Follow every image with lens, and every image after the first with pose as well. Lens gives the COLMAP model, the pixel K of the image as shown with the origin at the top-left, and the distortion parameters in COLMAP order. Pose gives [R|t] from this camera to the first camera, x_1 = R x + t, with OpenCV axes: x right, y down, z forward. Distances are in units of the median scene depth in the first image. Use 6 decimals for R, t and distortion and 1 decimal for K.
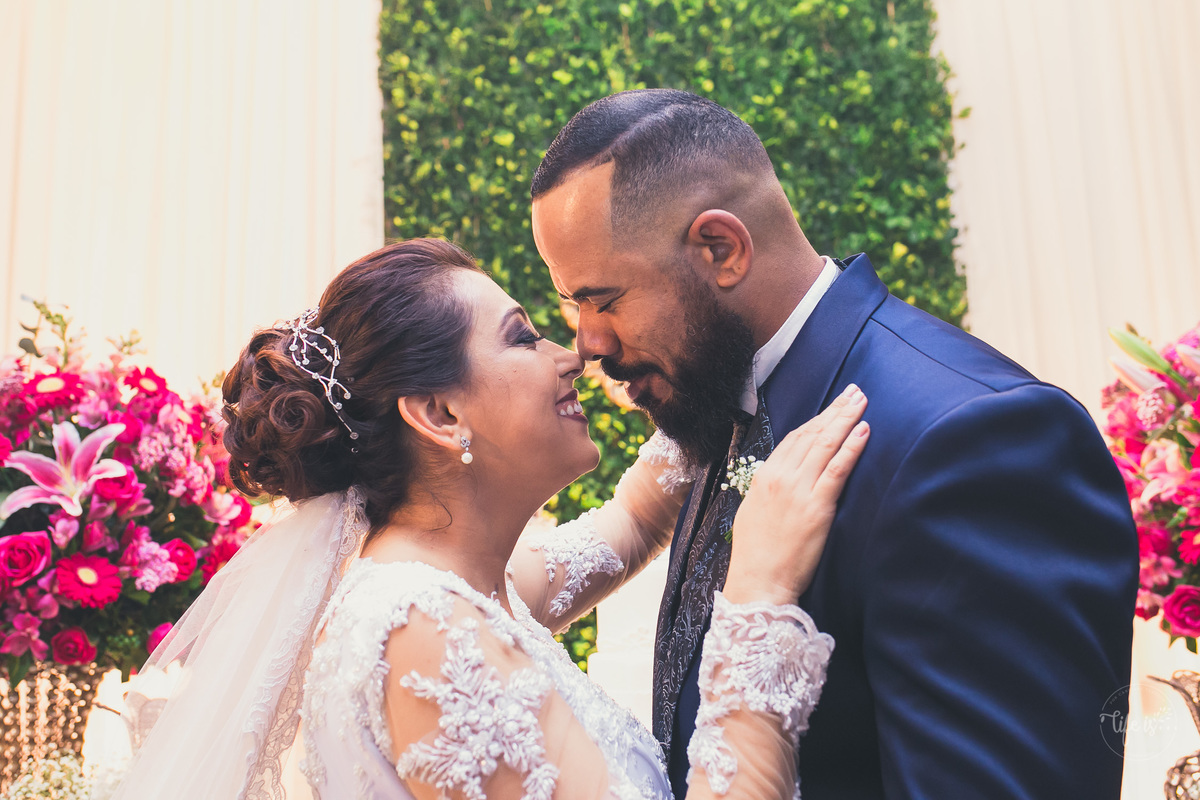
lens RADIAL K [[1207.1, 0, 571.4], [0, 1207.1, 379.8], [0, 0, 1]] dist [-0.044697, 0.021717]
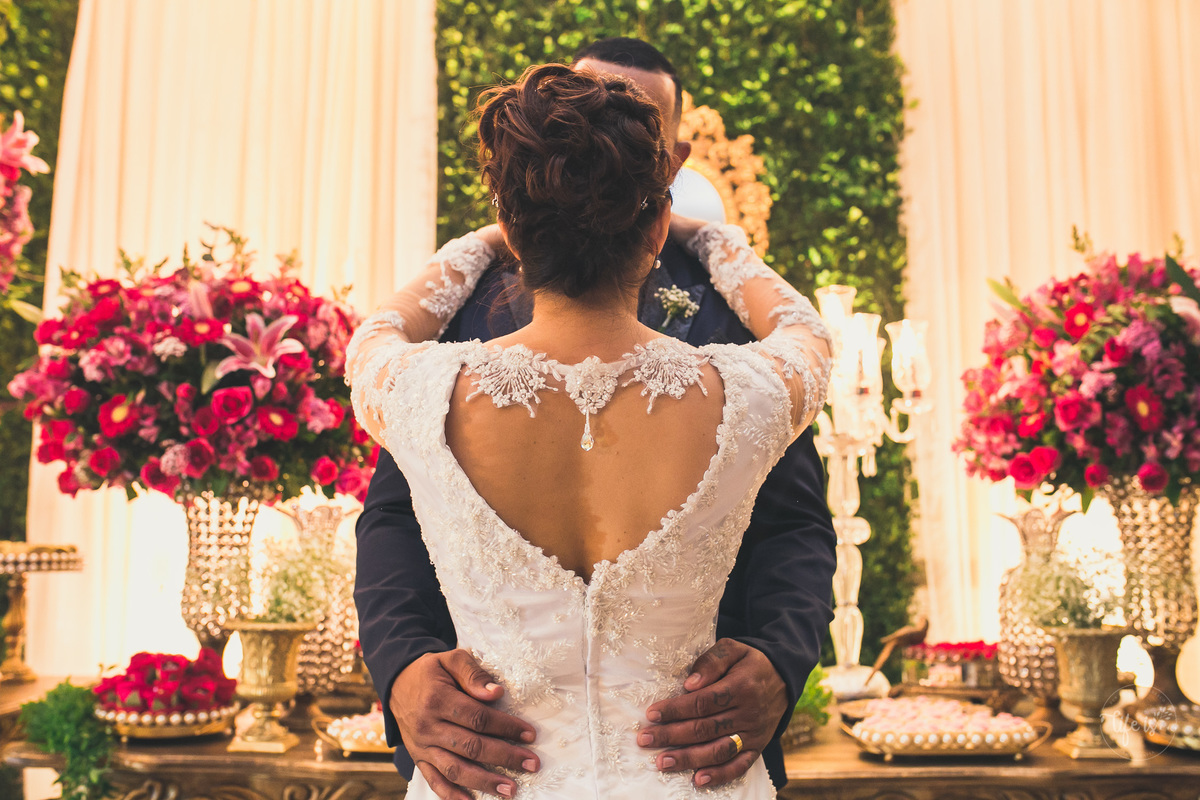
lens RADIAL K [[1157.6, 0, 600.0], [0, 1157.6, 400.0], [0, 0, 1]] dist [-0.053379, 0.076758]
pose [[0.998338, 0.037394, 0.043843, -0.034456], [-0.040297, 0.996918, 0.067309, 0.014220], [-0.041191, -0.068964, 0.996768, -0.184403]]
